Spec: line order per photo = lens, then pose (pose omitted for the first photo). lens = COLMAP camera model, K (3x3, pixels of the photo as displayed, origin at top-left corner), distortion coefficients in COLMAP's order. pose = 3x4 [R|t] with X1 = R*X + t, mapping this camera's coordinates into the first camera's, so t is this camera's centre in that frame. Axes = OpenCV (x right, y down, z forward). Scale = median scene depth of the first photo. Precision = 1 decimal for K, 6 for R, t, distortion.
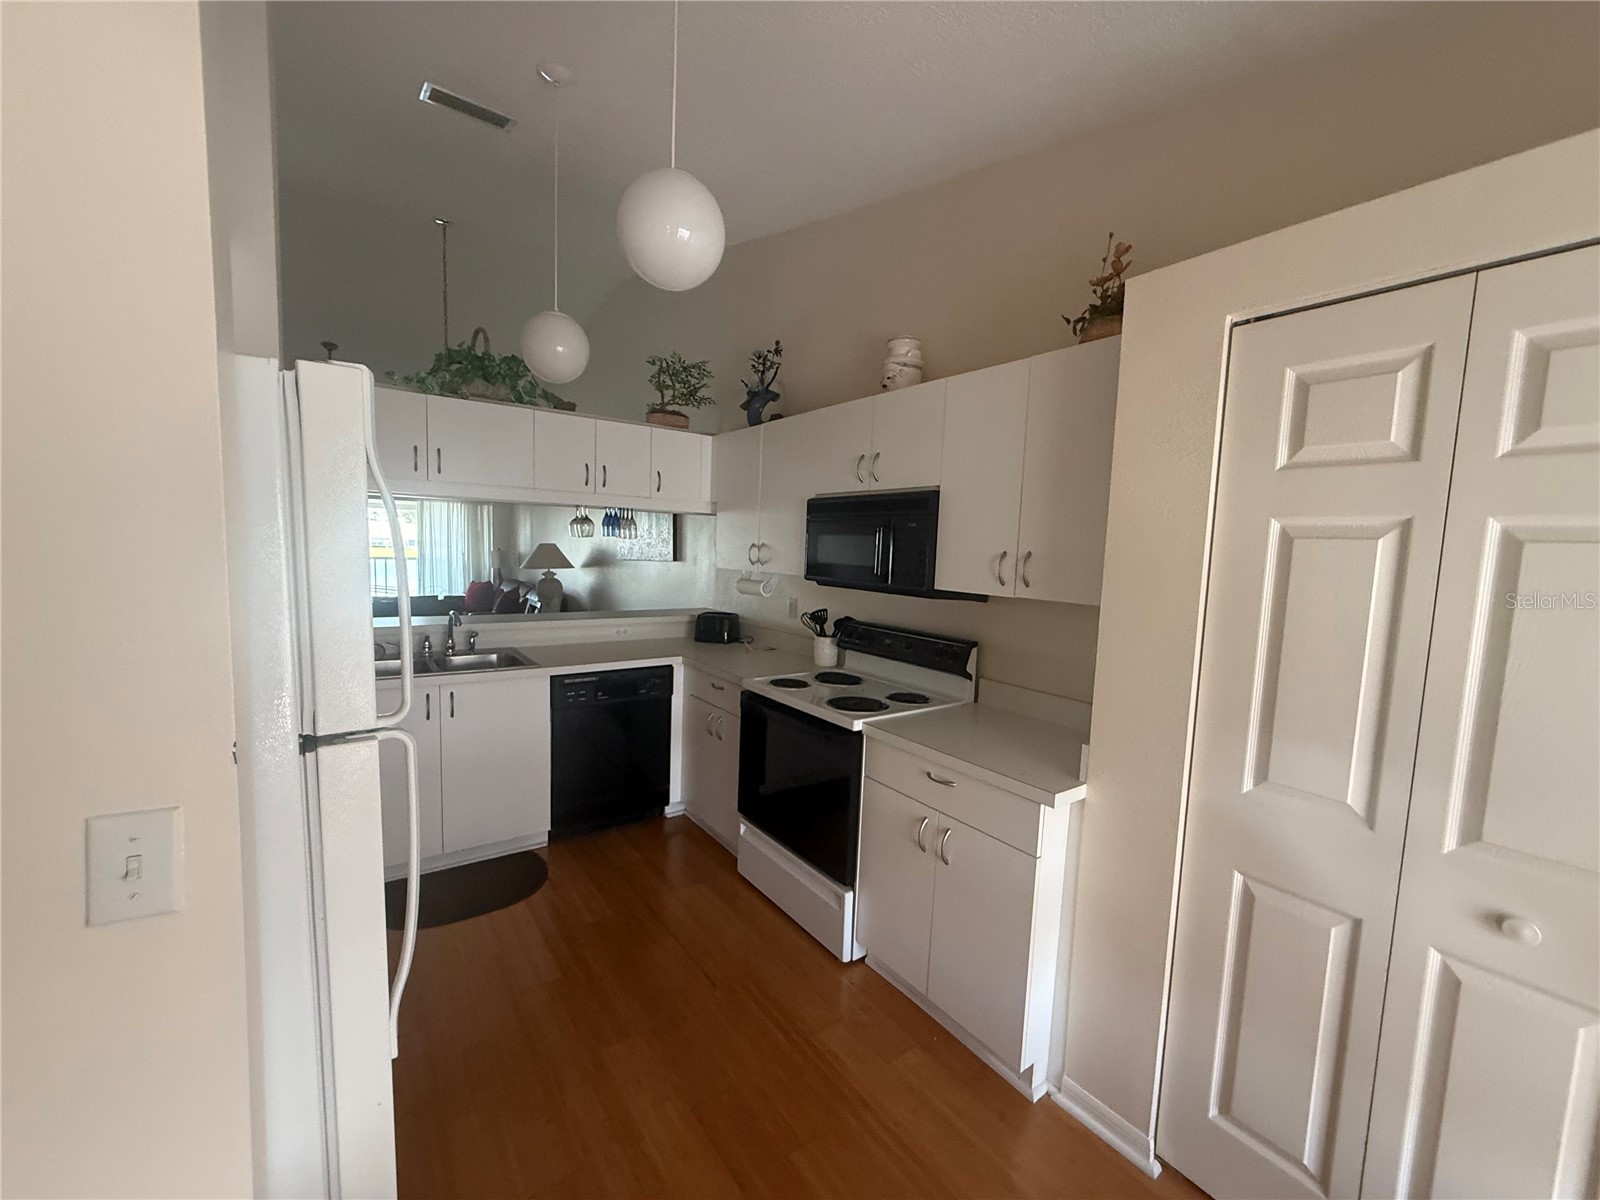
lens RADIAL K [[637.5, 0, 802.3], [0, 637.5, 614.7], [0, 0, 1]] dist [0.000201, 0.000120]
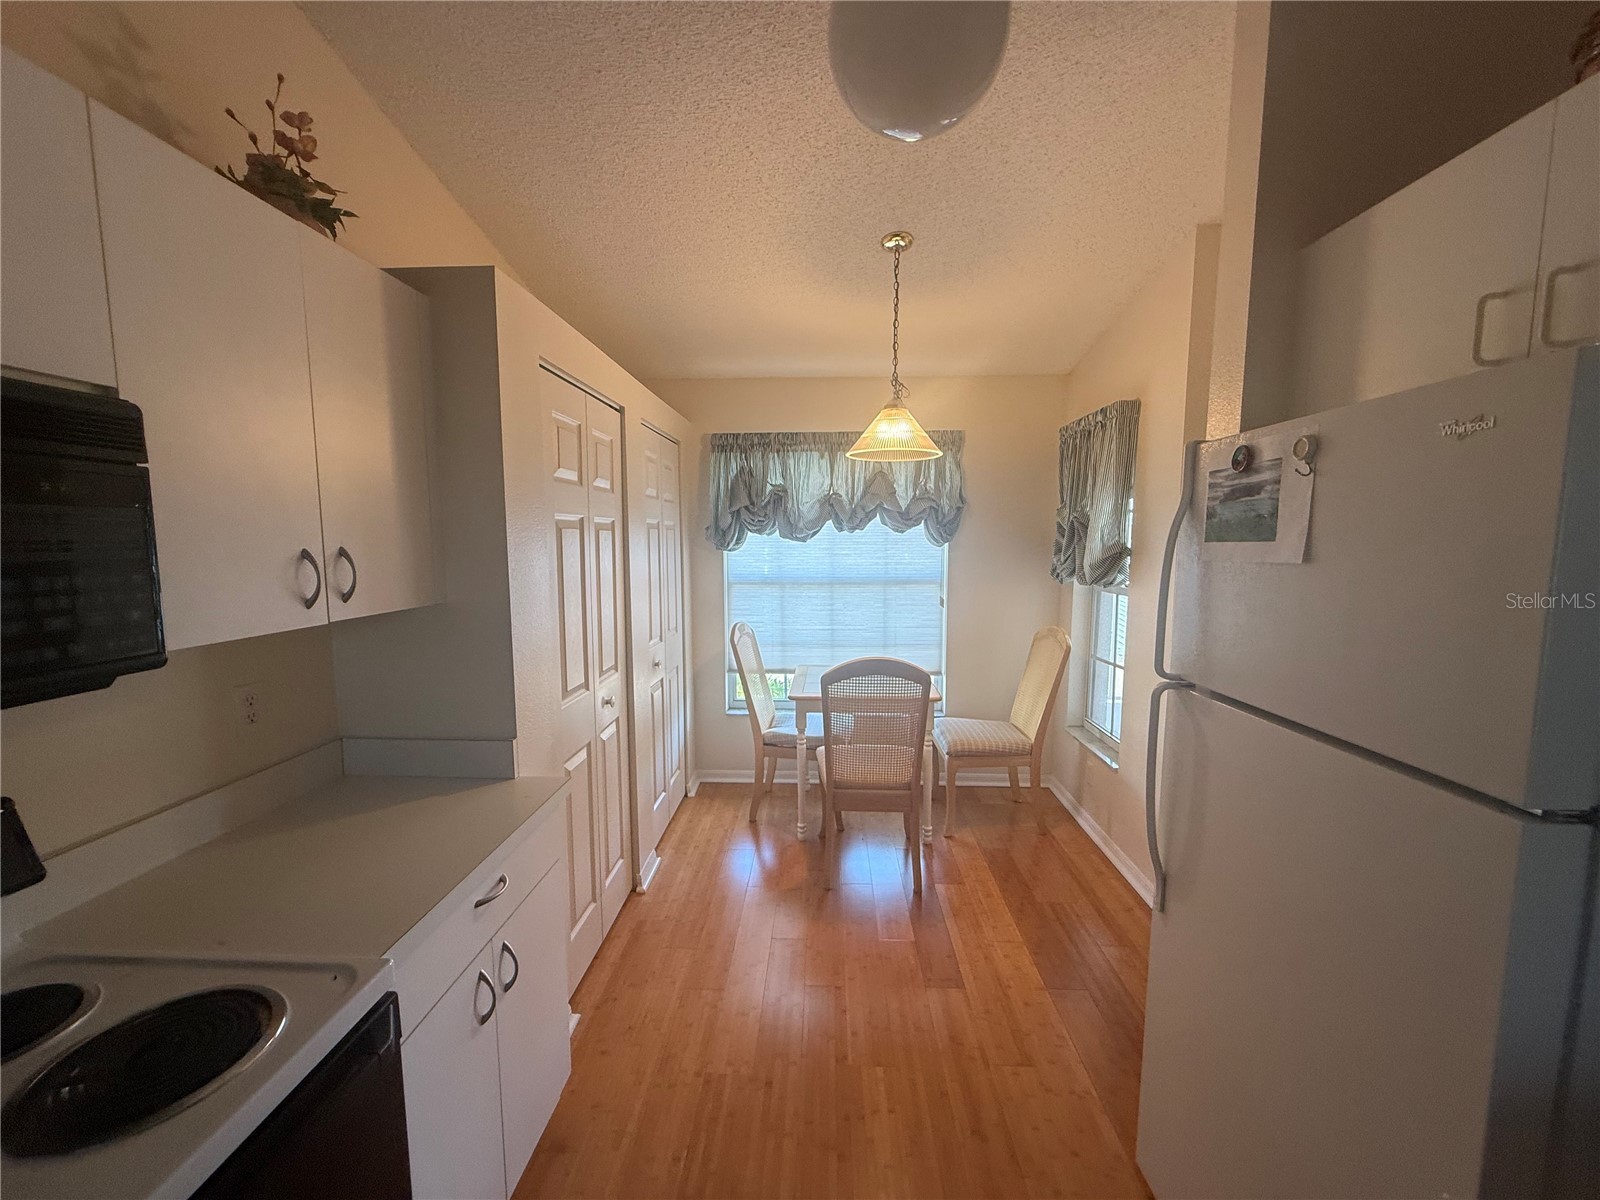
lens RADIAL K [[636.8, 0, 795.1], [0, 636.8, 601.1], [0, 0, 1]] dist [0.000982, 0.000597]
pose [[-0.779368, -0.111251, 0.616611, -0.362177], [0.027540, 0.977077, 0.211096, -0.151459], [-0.625961, 0.181503, -0.758439, 1.082361]]
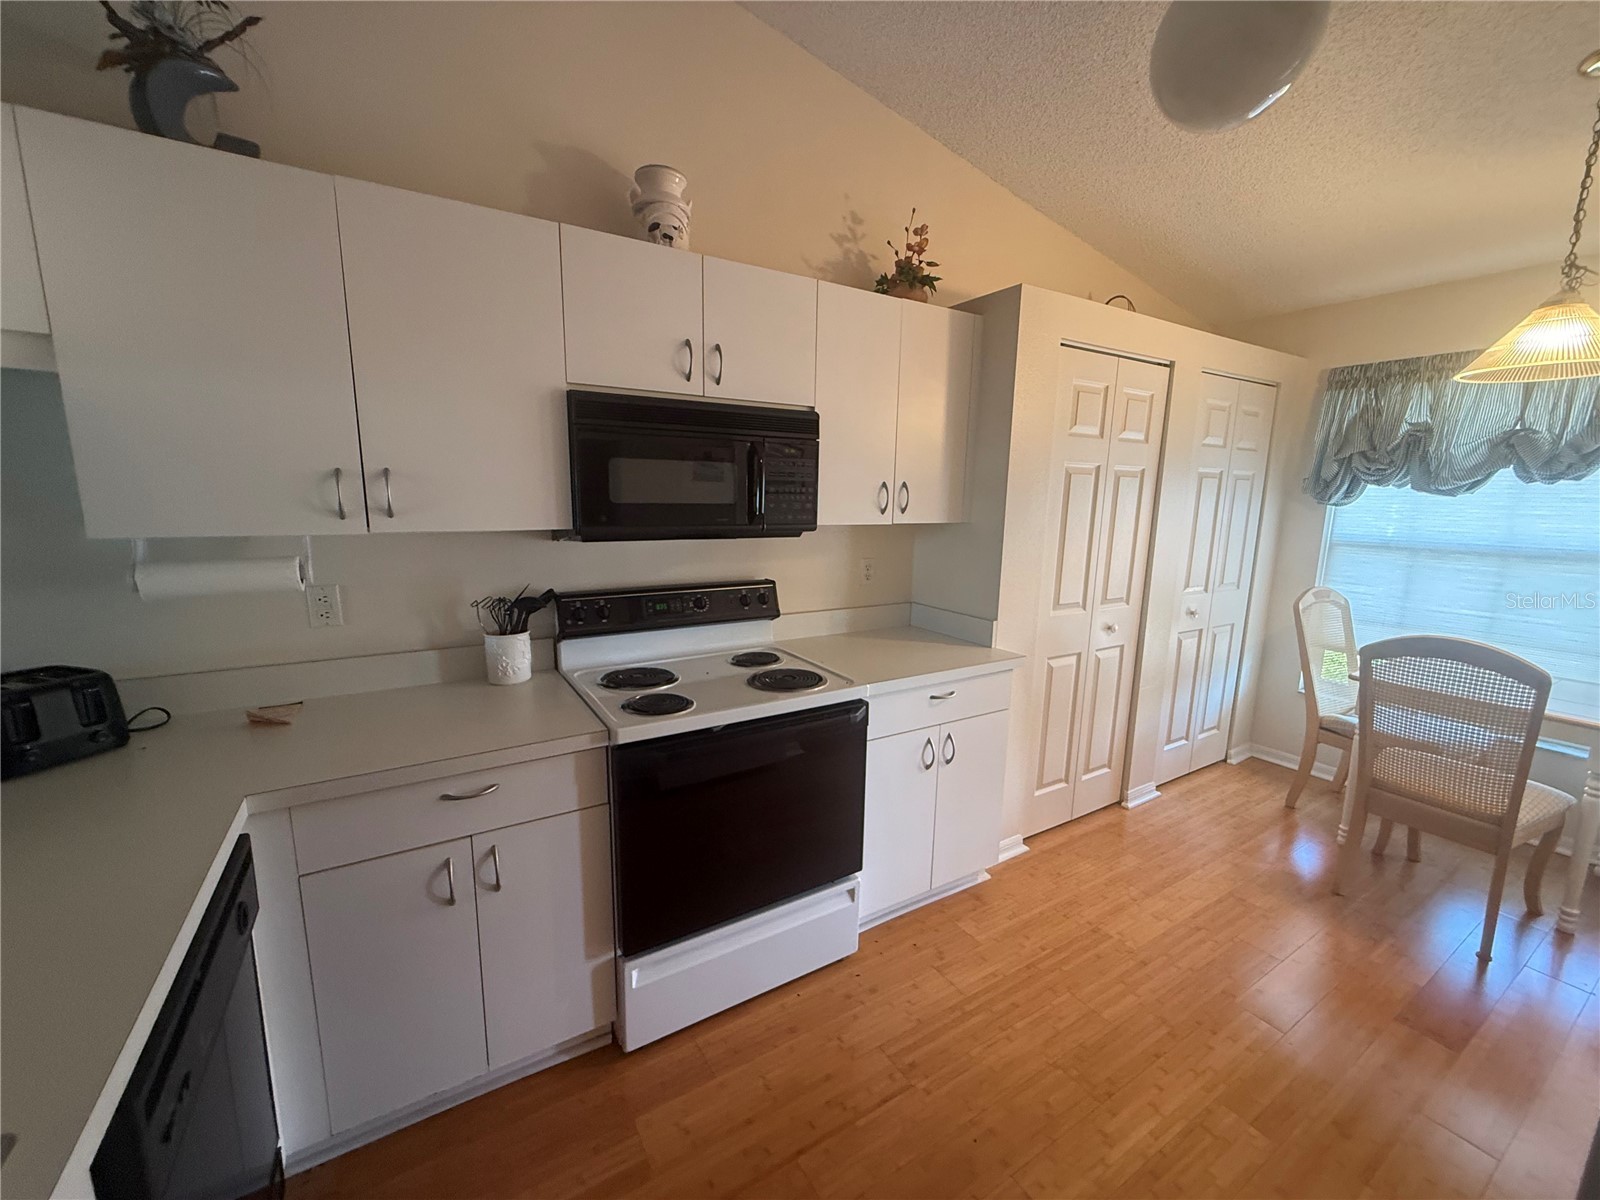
lens RADIAL K [[636.8, 0, 795.1], [0, 636.8, 601.1], [0, 0, 1]] dist [0.000982, 0.000597]
pose [[0.081170, -0.217377, 0.972707, -0.719438], [0.087909, 0.973685, 0.210260, -0.131943], [-0.992816, 0.068443, 0.098144, 0.979422]]
